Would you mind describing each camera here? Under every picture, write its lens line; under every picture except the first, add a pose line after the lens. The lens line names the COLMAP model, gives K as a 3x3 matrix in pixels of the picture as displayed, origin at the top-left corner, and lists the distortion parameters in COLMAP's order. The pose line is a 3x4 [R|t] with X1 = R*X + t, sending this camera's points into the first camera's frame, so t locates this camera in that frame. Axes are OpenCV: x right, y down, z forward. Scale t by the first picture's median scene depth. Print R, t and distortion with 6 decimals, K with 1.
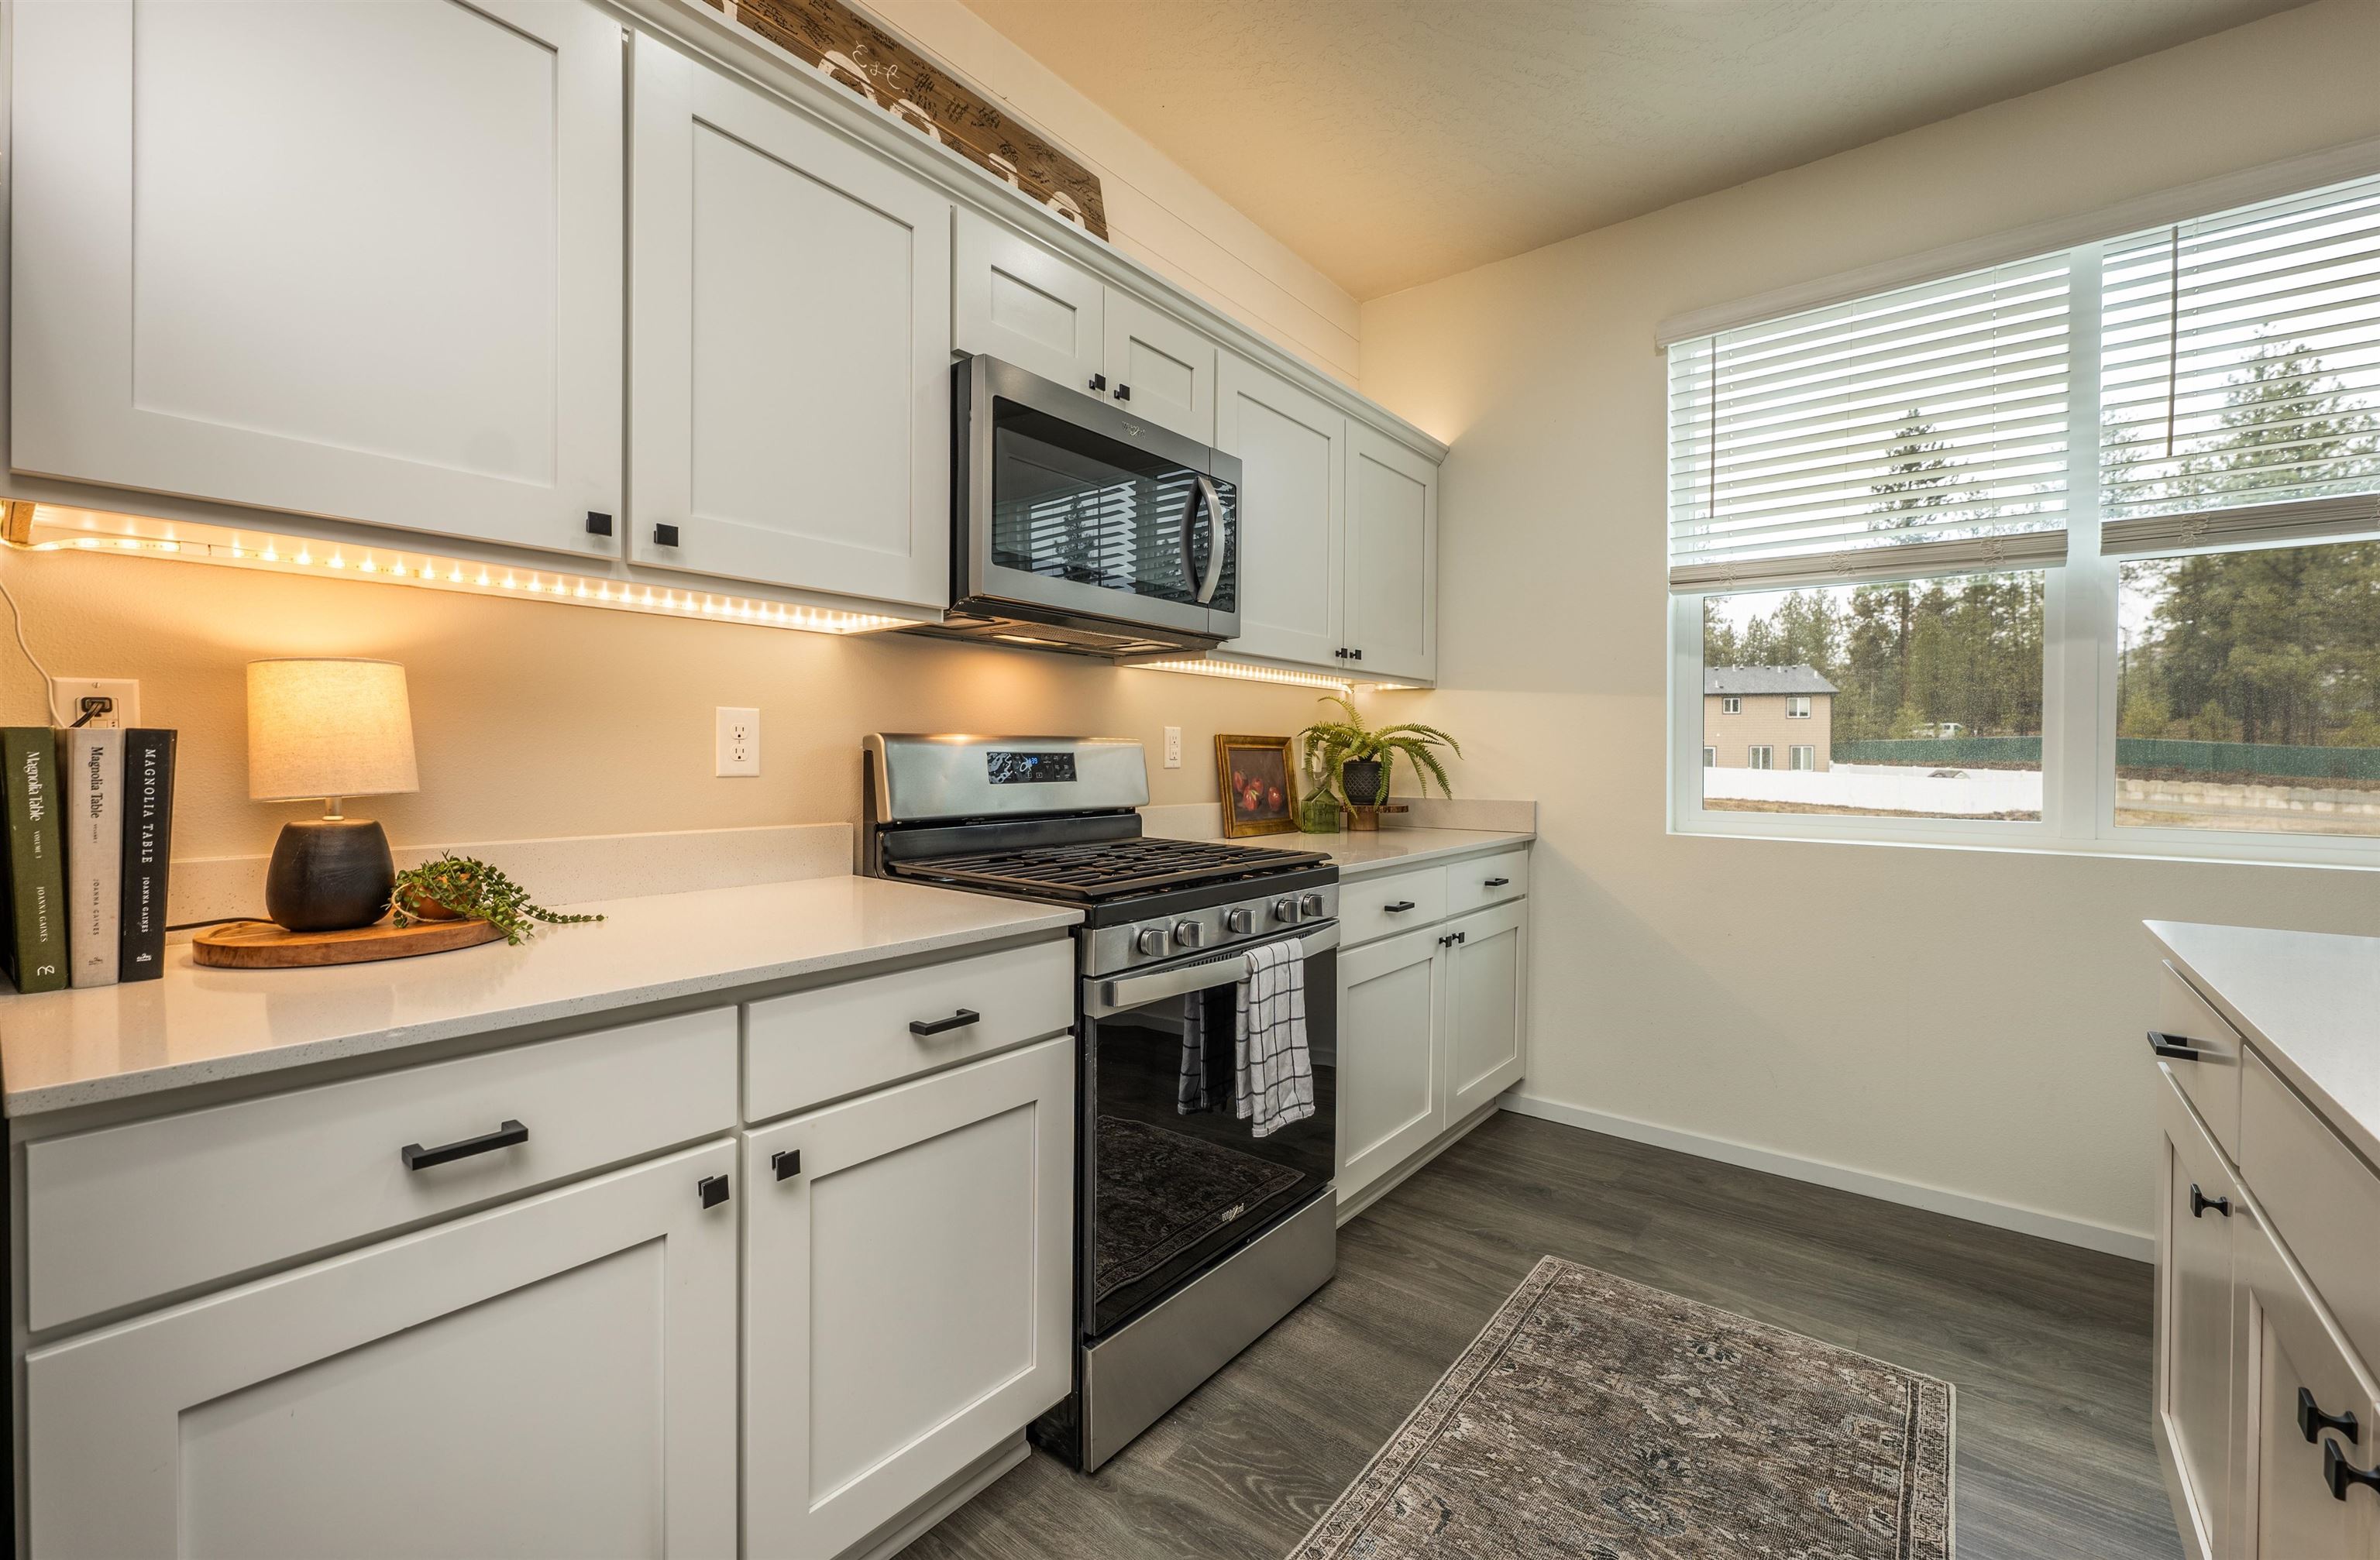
lens RADIAL K [[973.7, 0, 1181.1], [0, 973.7, 767.4], [0, 0, 1]] dist [-0.002142, -0.000114]
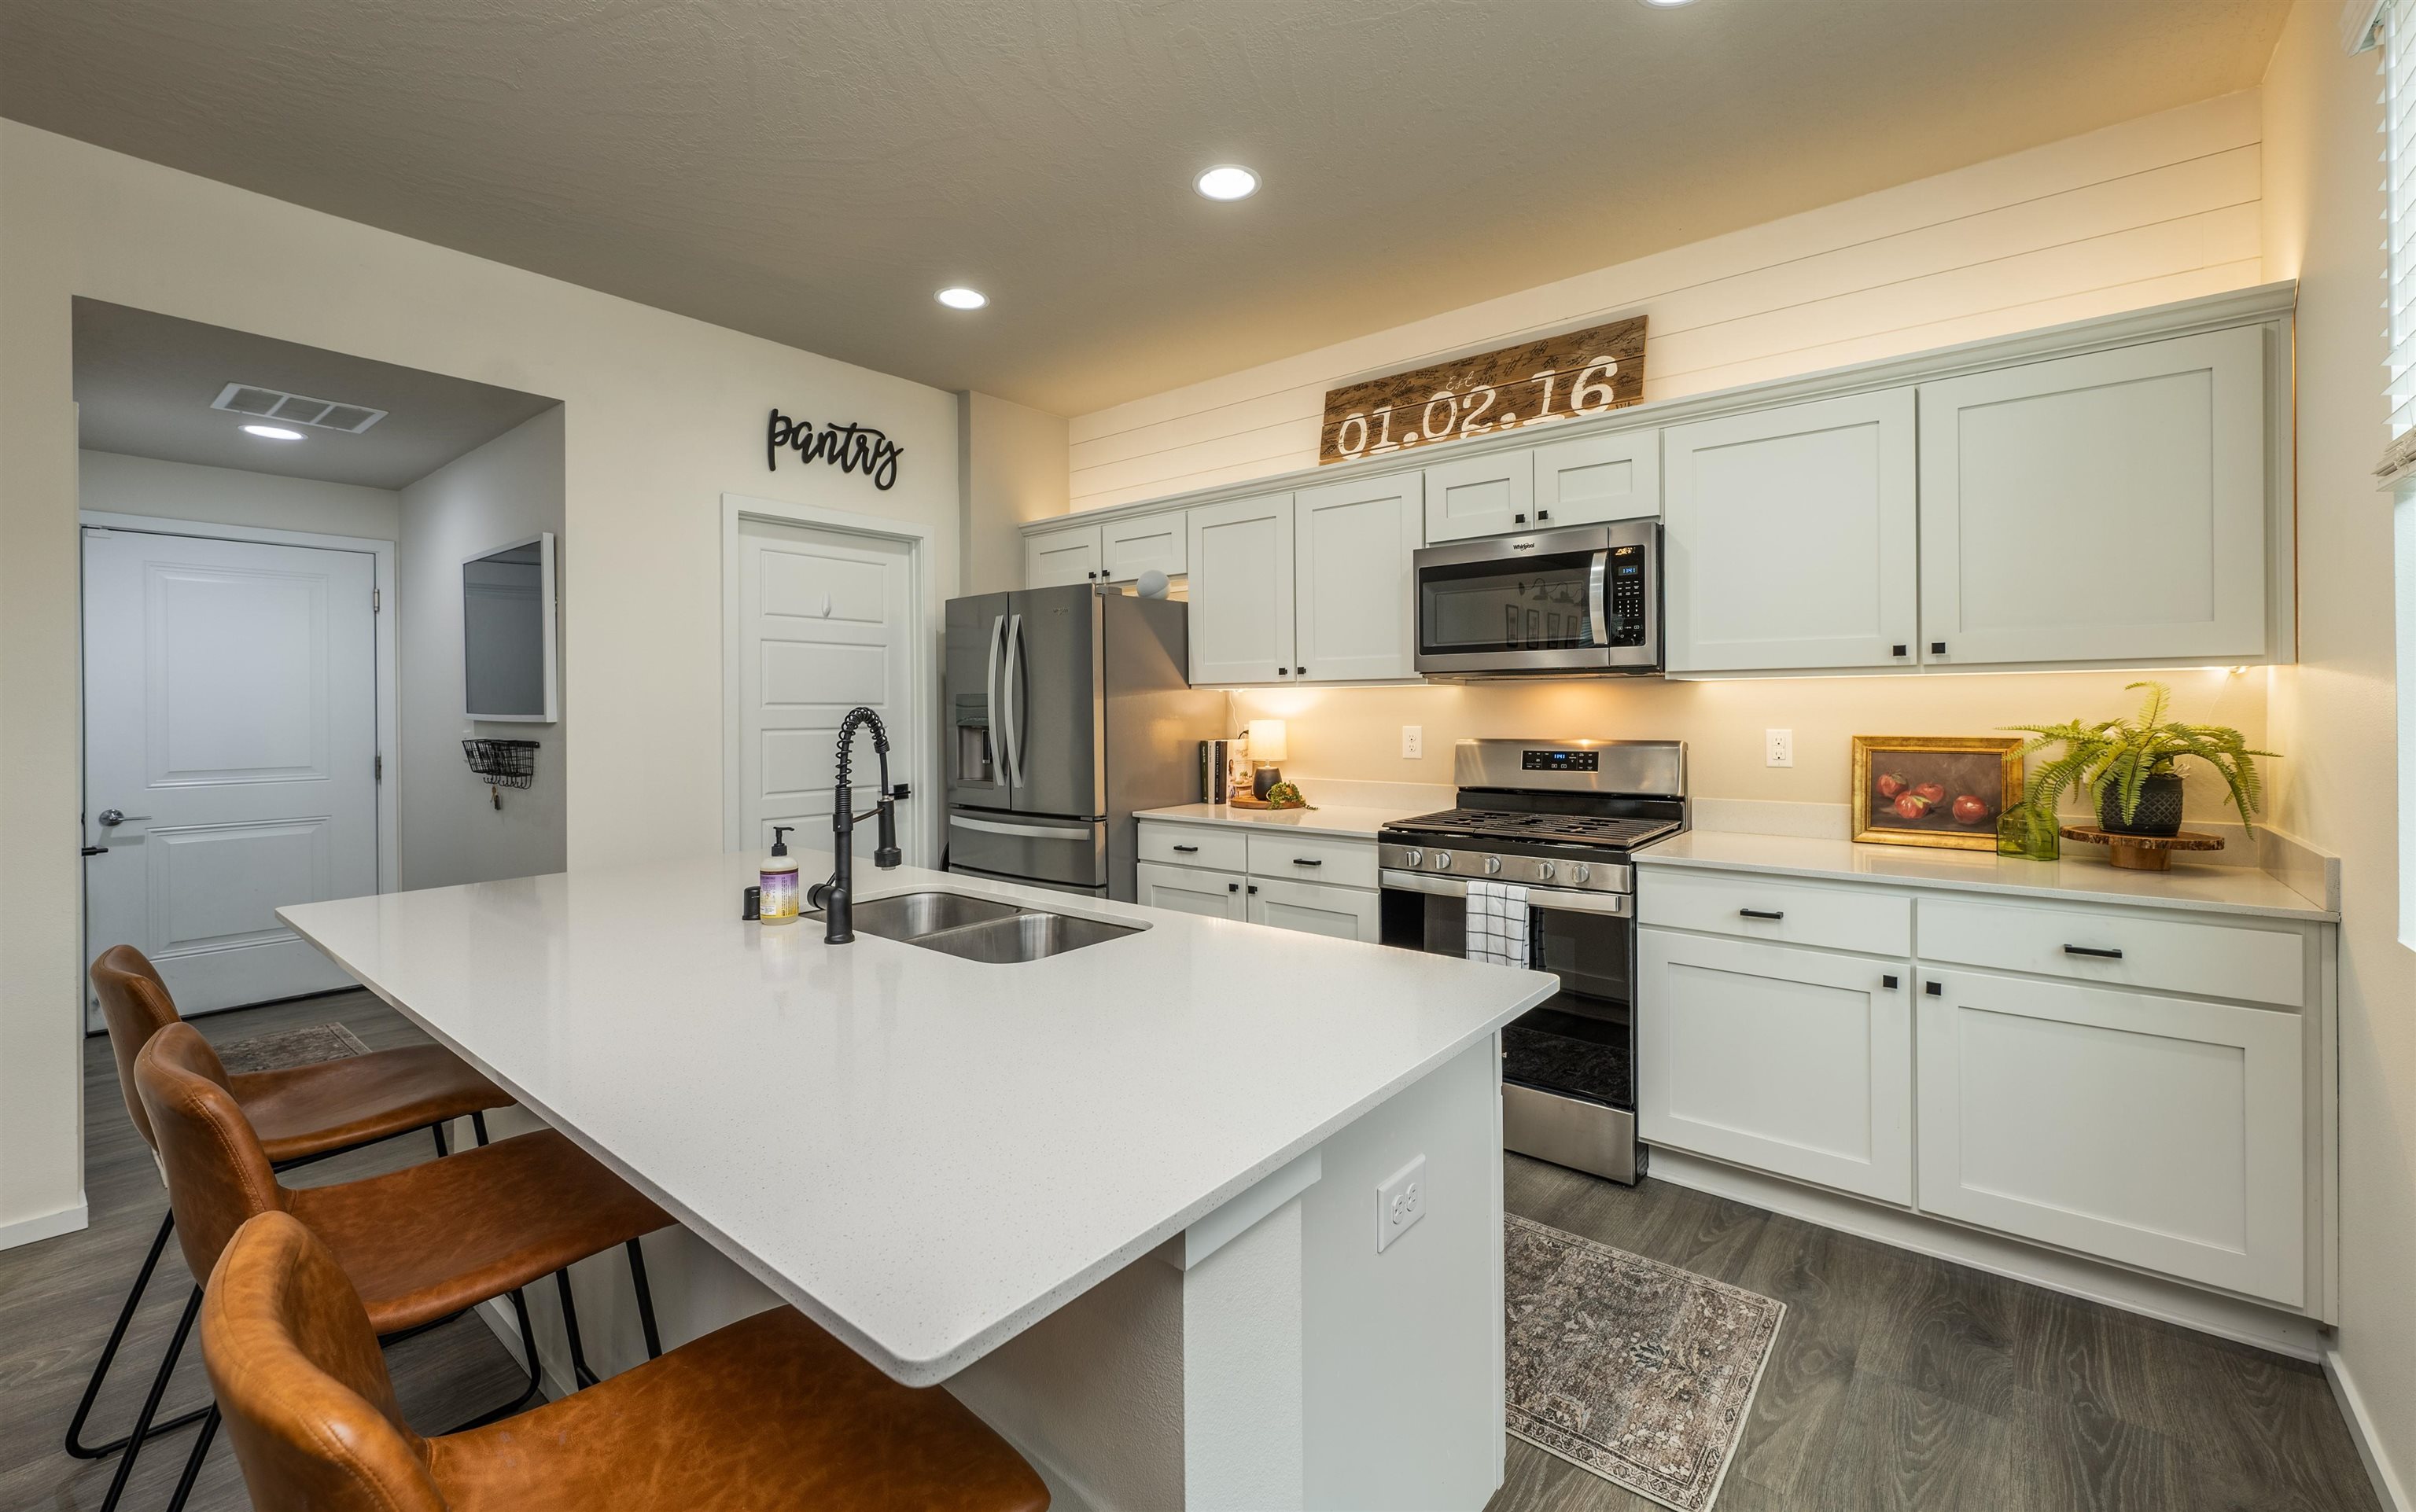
lens RADIAL K [[995.5, 0, 1195.5], [0, 995.5, 709.1], [0, 0, 1]] dist [-0.002958, -0.000348]
pose [[-0.020065, -0.002825, -0.999795, 1.512532], [-0.002982, 0.999992, -0.002766, -0.080015], [0.999794, 0.002926, -0.020073, 0.499731]]
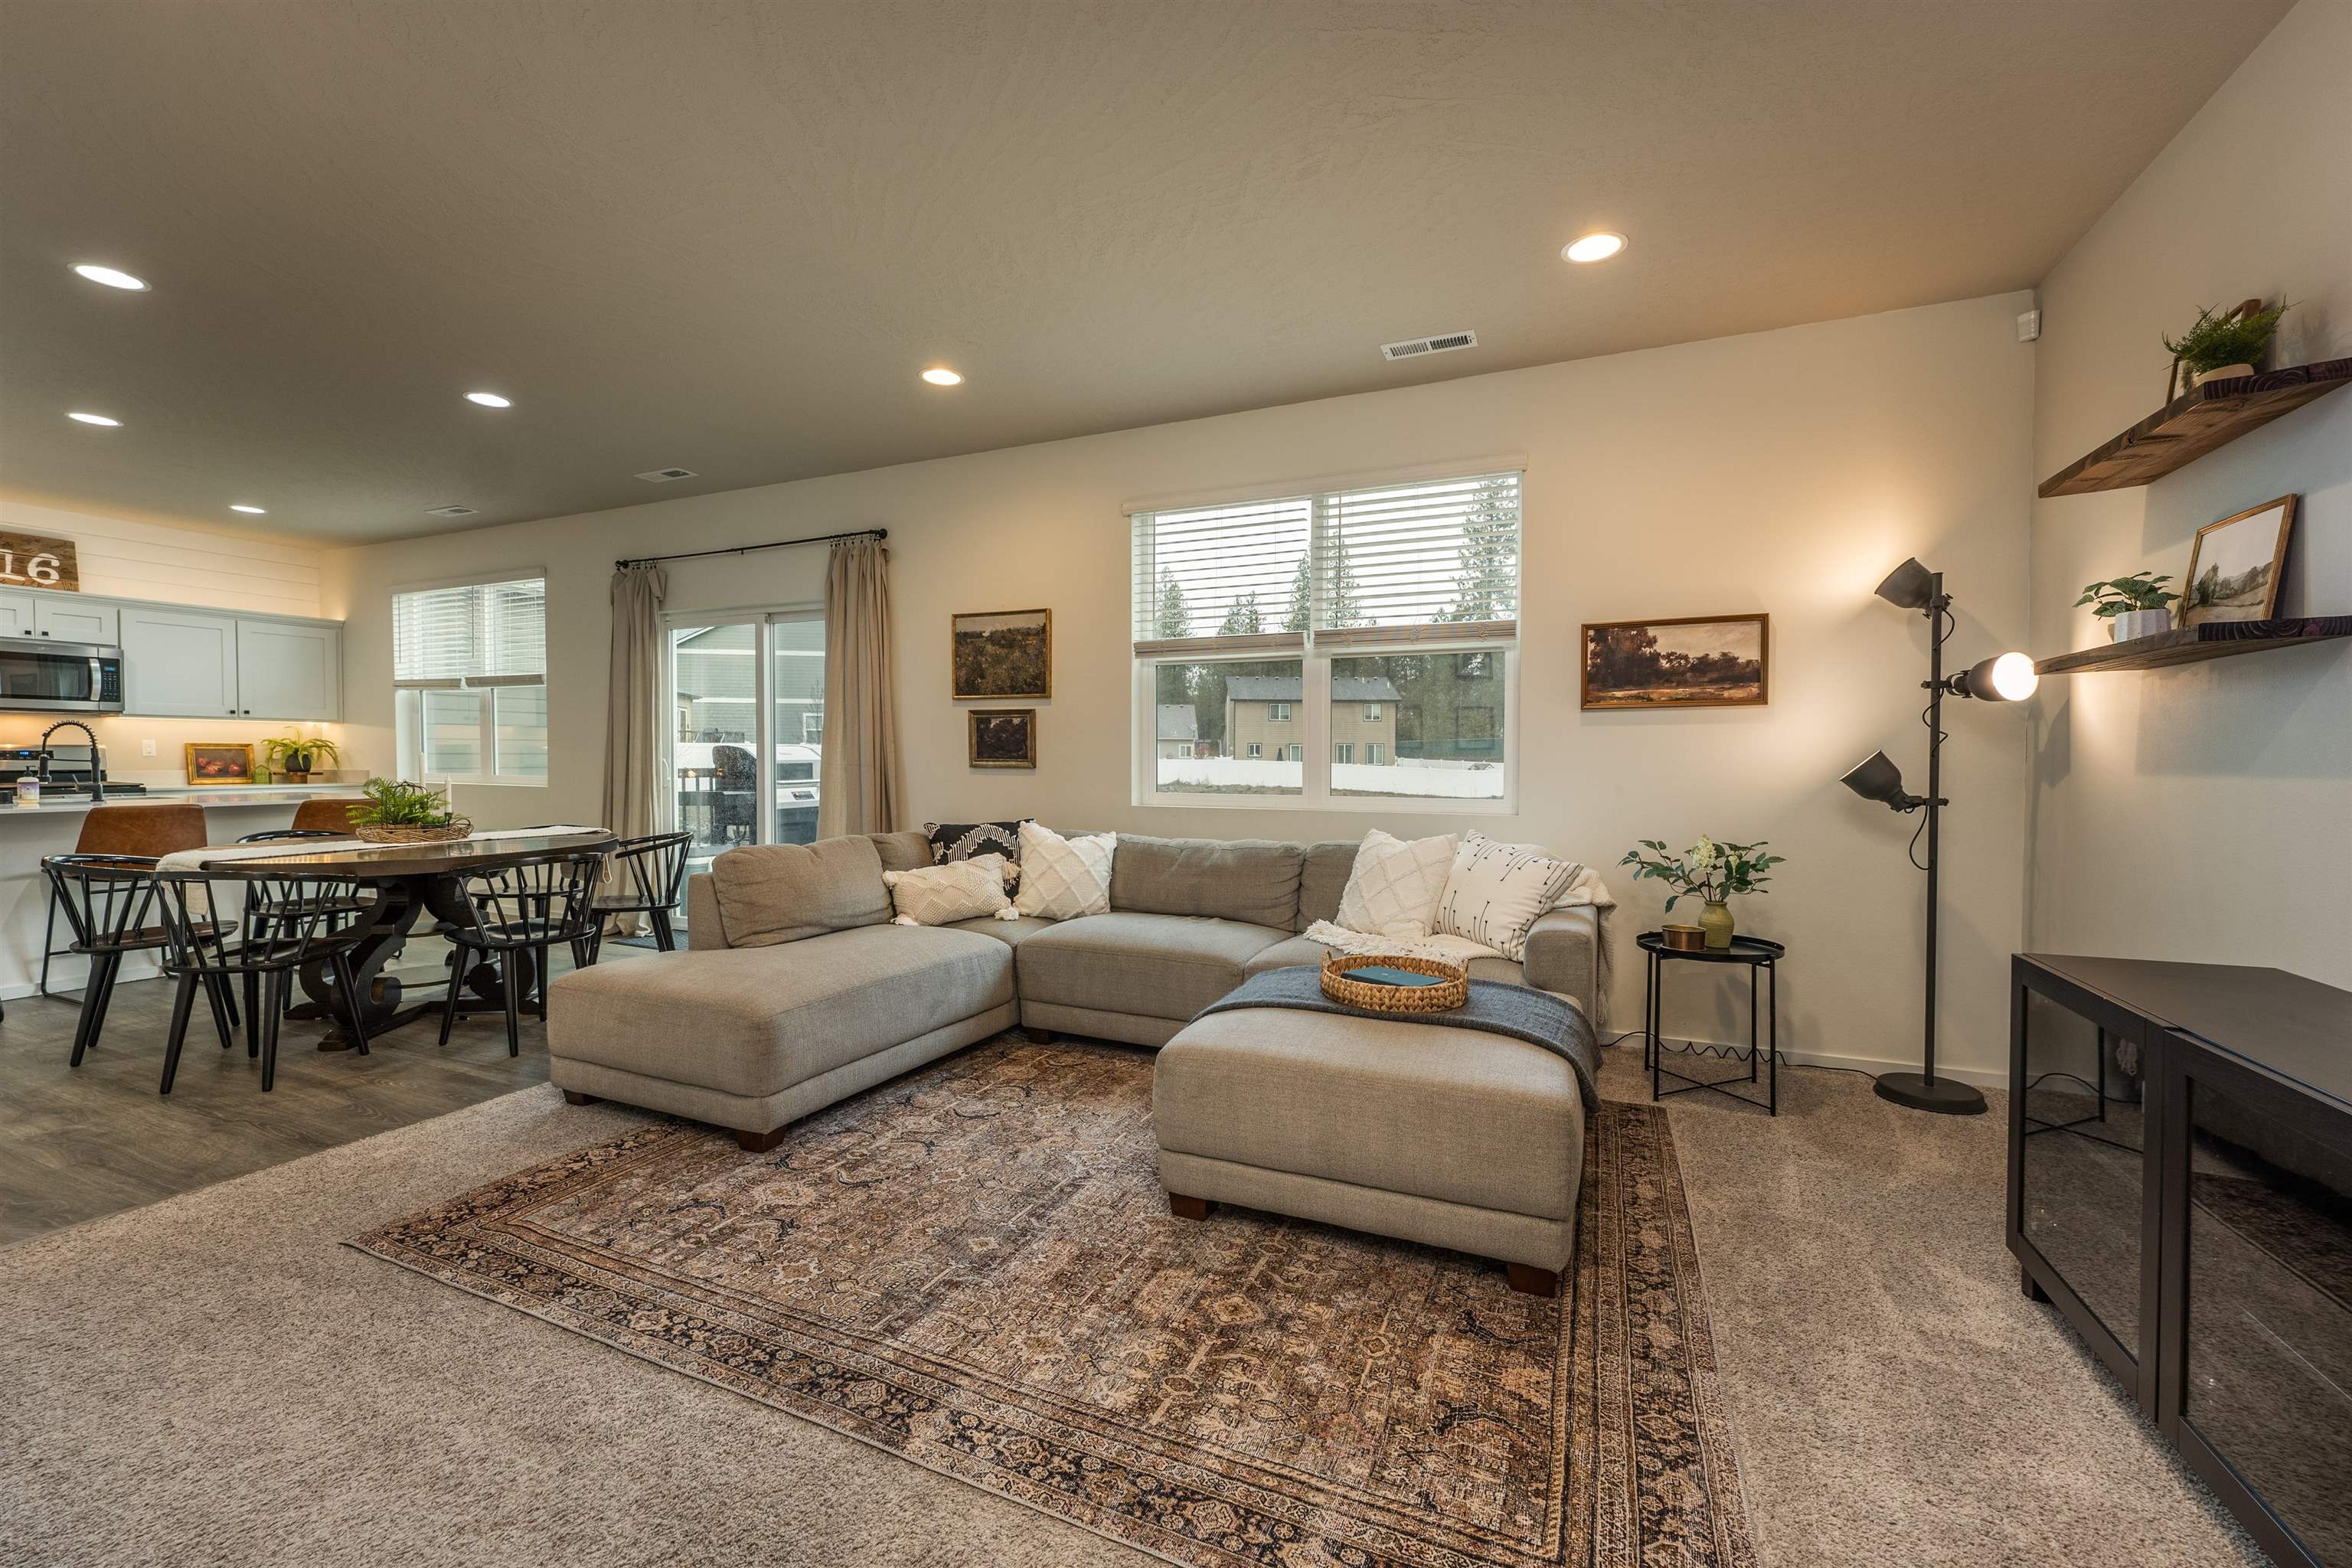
lens RADIAL K [[960.8, 0, 1176.0], [0, 960.8, 784.0], [0, 0, 1]] dist [-0.000804, -0.000080]
pose [[0.967100, -0.007929, 0.254272, 2.668315], [0.002419, 0.999756, 0.021974, 0.034669], [-0.254384, -0.020636, 0.966883, -2.905806]]
